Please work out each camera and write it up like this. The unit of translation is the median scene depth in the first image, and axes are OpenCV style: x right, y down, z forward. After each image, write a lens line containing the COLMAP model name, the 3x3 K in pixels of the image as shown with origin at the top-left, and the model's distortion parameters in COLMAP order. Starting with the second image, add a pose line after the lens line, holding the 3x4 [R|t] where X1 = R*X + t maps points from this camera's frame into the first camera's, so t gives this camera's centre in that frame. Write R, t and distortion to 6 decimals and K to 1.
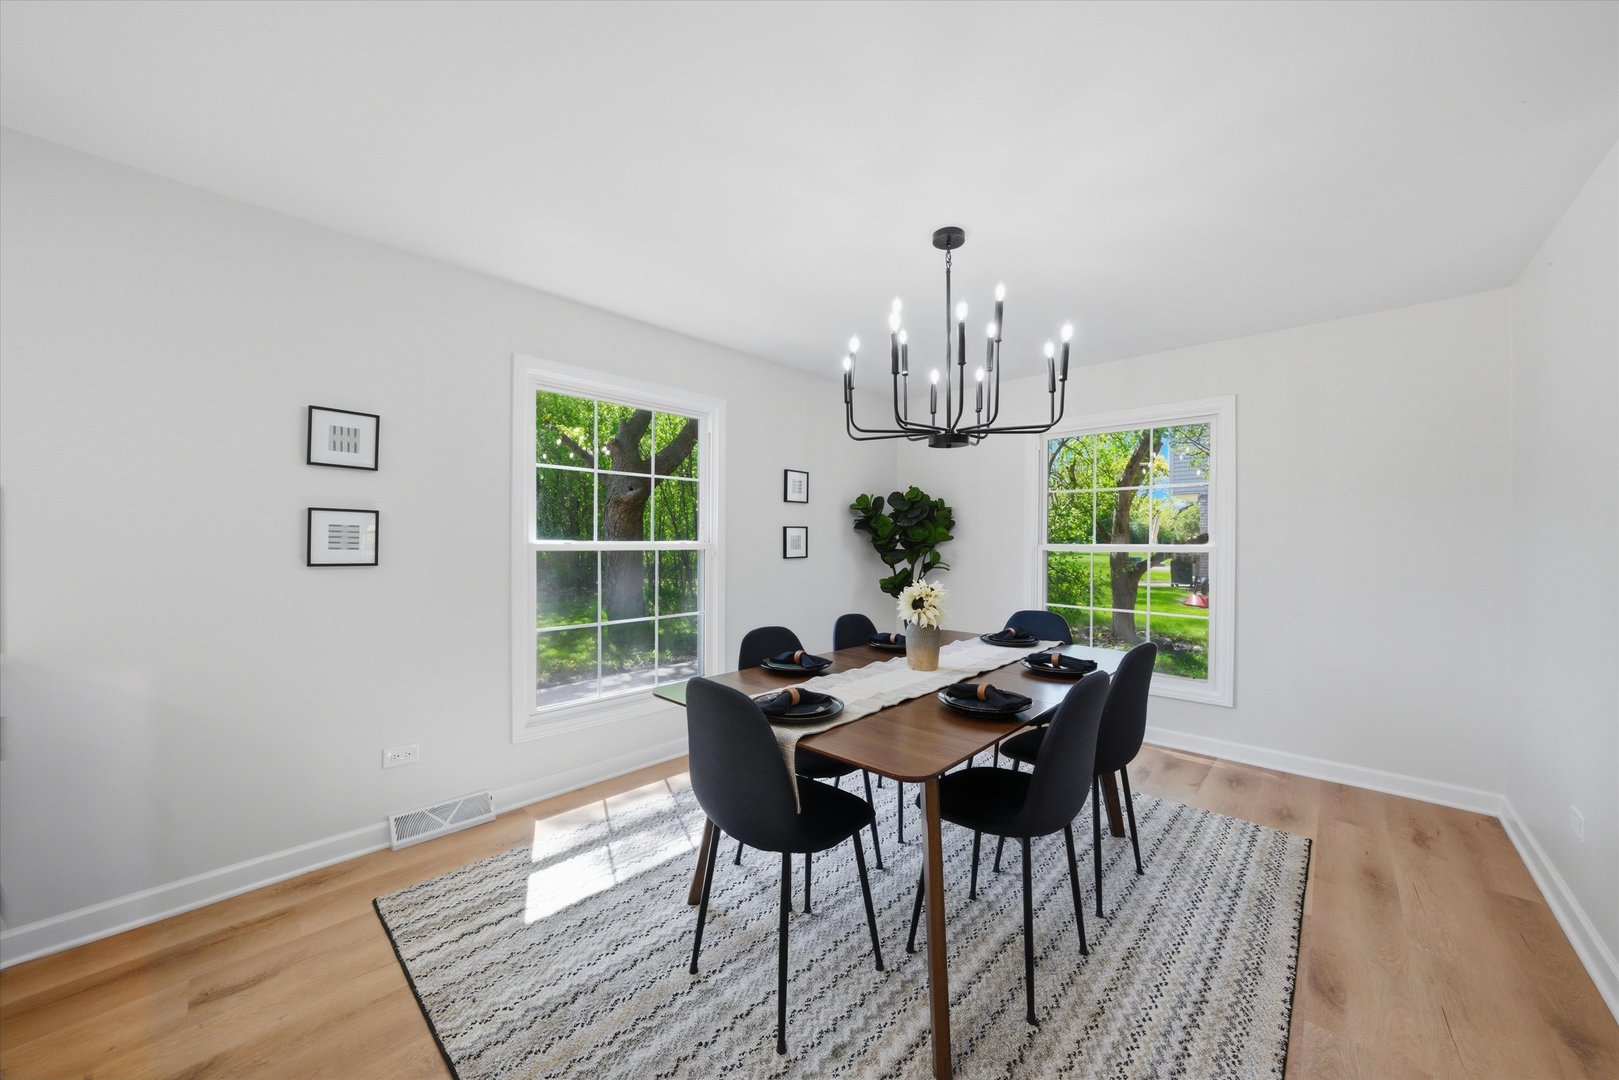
lens RADIAL K [[568.8, 0, 809.5], [0, 568.8, 540.0], [0, 0, 1]] dist [-0.000351, 0.000068]
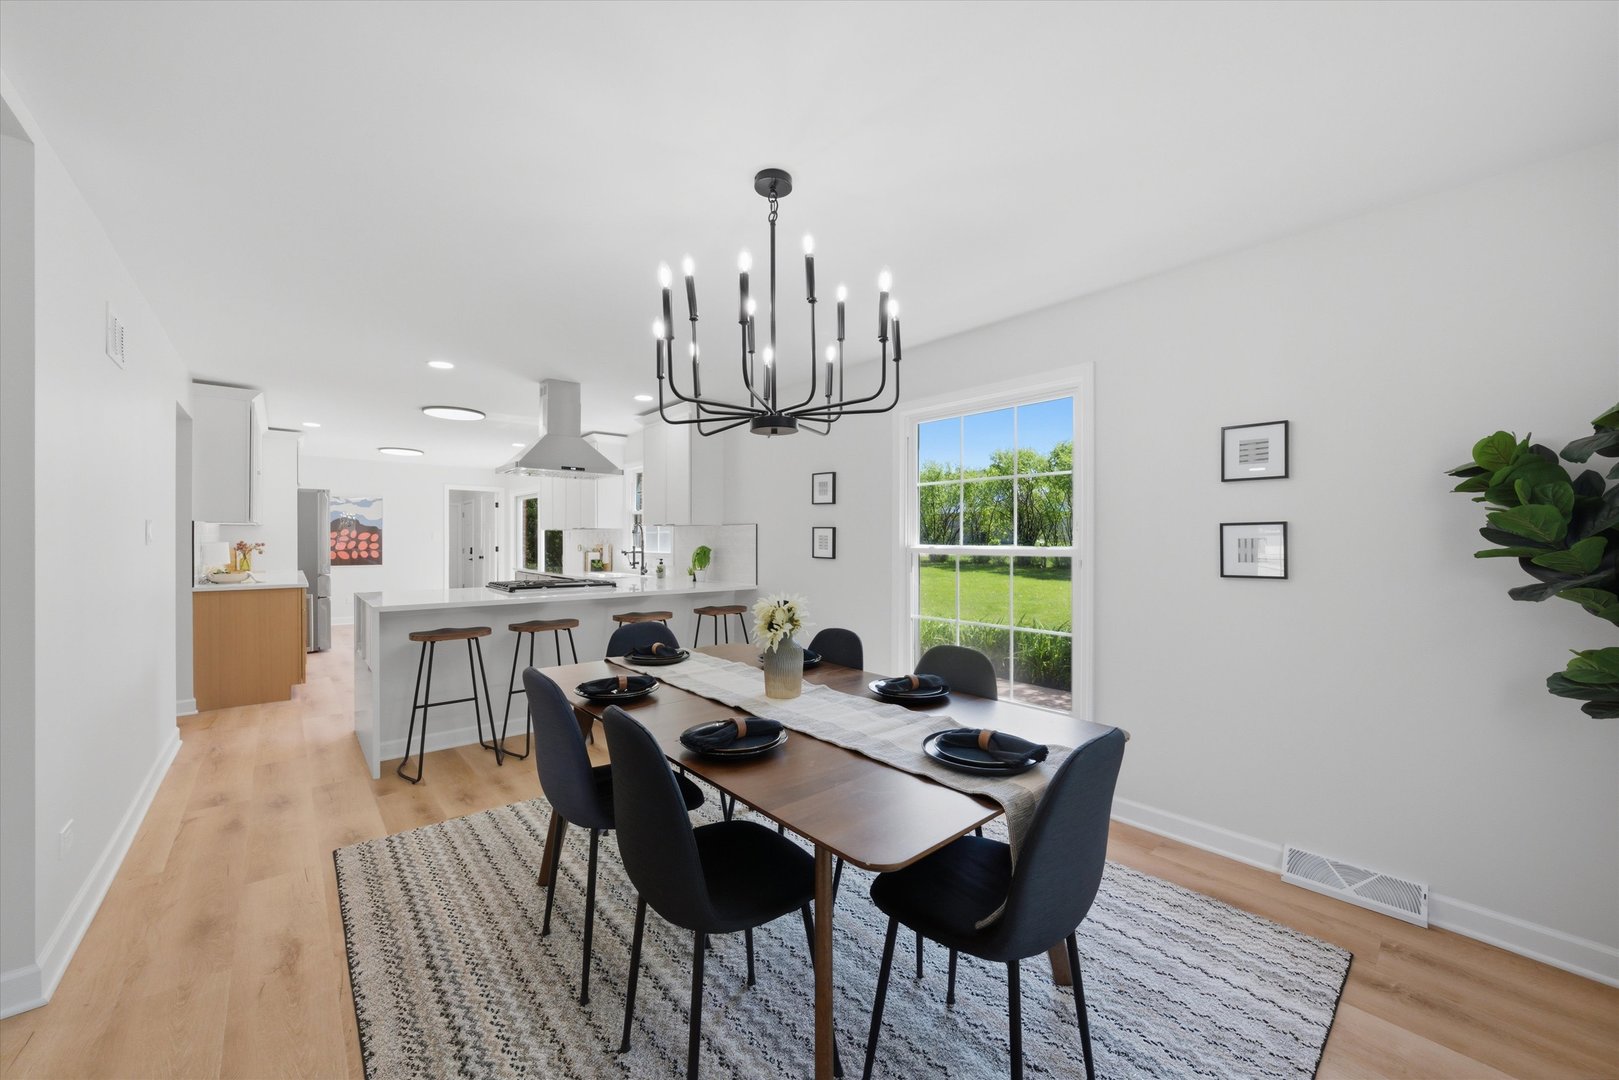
lens RADIAL K [[595.9, 0, 808.7], [0, 595.9, 551.5], [0, 0, 1]] dist [-0.021110, -0.000011]
pose [[-0.097251, 0.000543, -0.995260, 0.832795], [-0.010215, 0.999947, 0.001544, 0.013975], [0.995207, 0.010317, -0.097240, 0.878605]]
